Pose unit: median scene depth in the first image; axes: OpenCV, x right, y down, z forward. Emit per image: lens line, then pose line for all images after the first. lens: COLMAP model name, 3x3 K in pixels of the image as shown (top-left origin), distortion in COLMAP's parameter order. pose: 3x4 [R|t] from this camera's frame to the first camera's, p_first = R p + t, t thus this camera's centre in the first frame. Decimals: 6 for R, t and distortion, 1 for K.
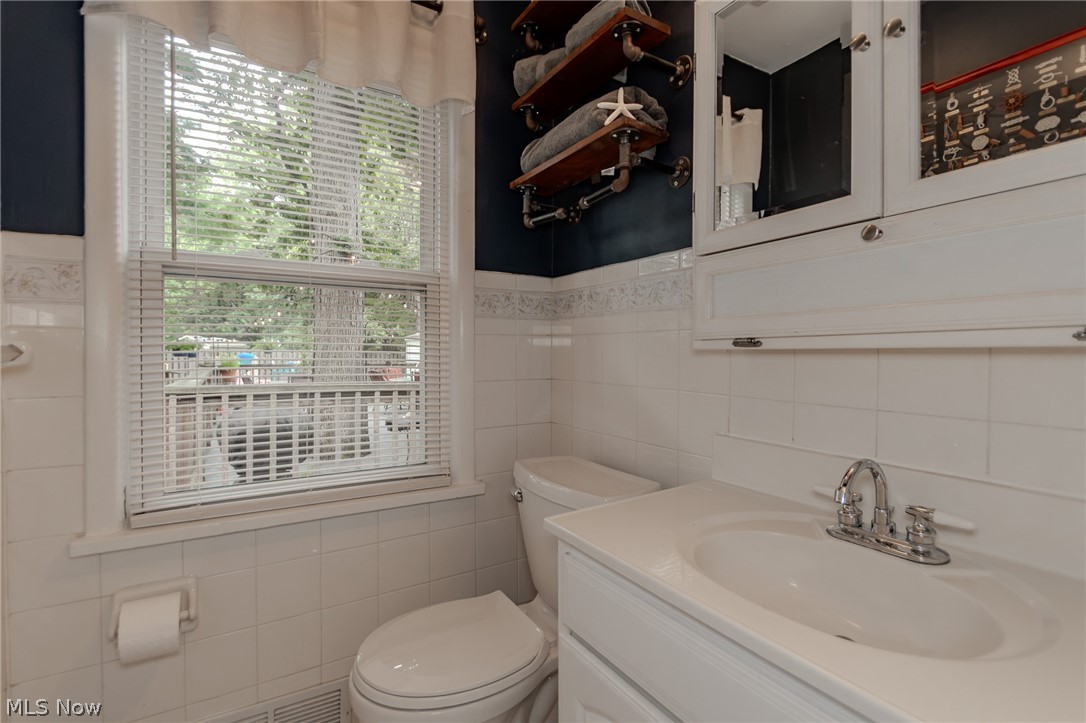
lens RADIAL K [[509.8, 0, 541.3], [0, 509.8, 369.8], [0, 0, 1]] dist [0.007258, -0.000725]
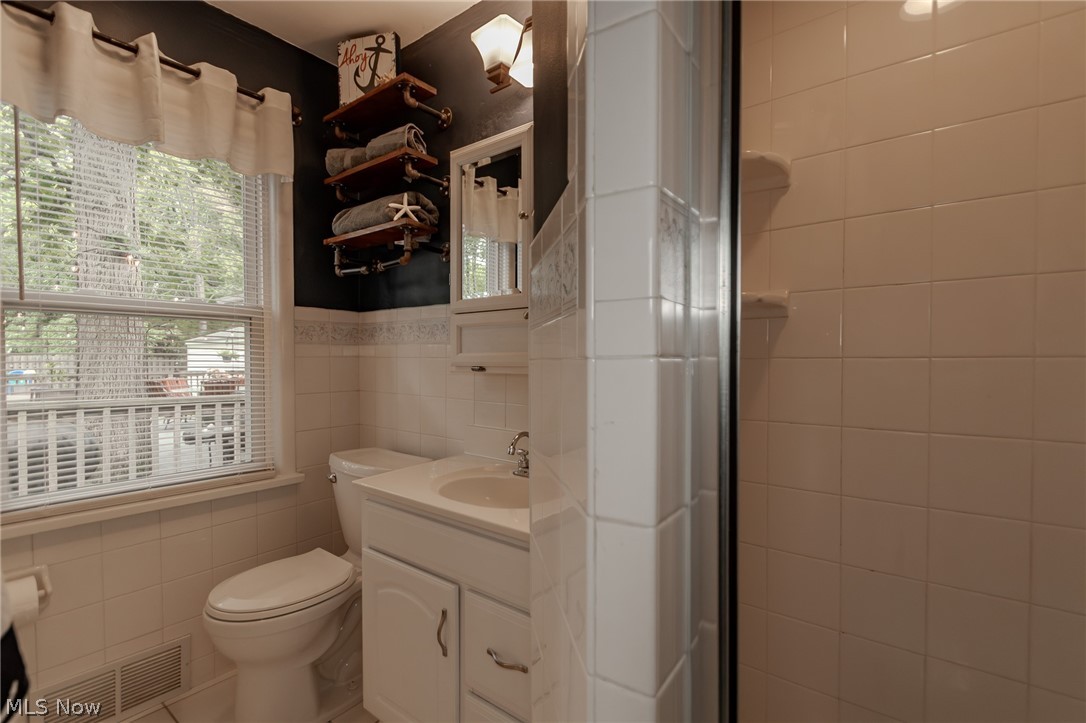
lens RADIAL K [[514.8, 0, 522.6], [0, 514.8, 365.2], [0, 0, 1]] dist [0.017112, -0.000313]
pose [[0.949388, -0.007574, 0.314015, 0.004808], [0.013448, 0.999773, -0.016543, -0.023896], [-0.313818, 0.019928, 0.949274, -0.448547]]
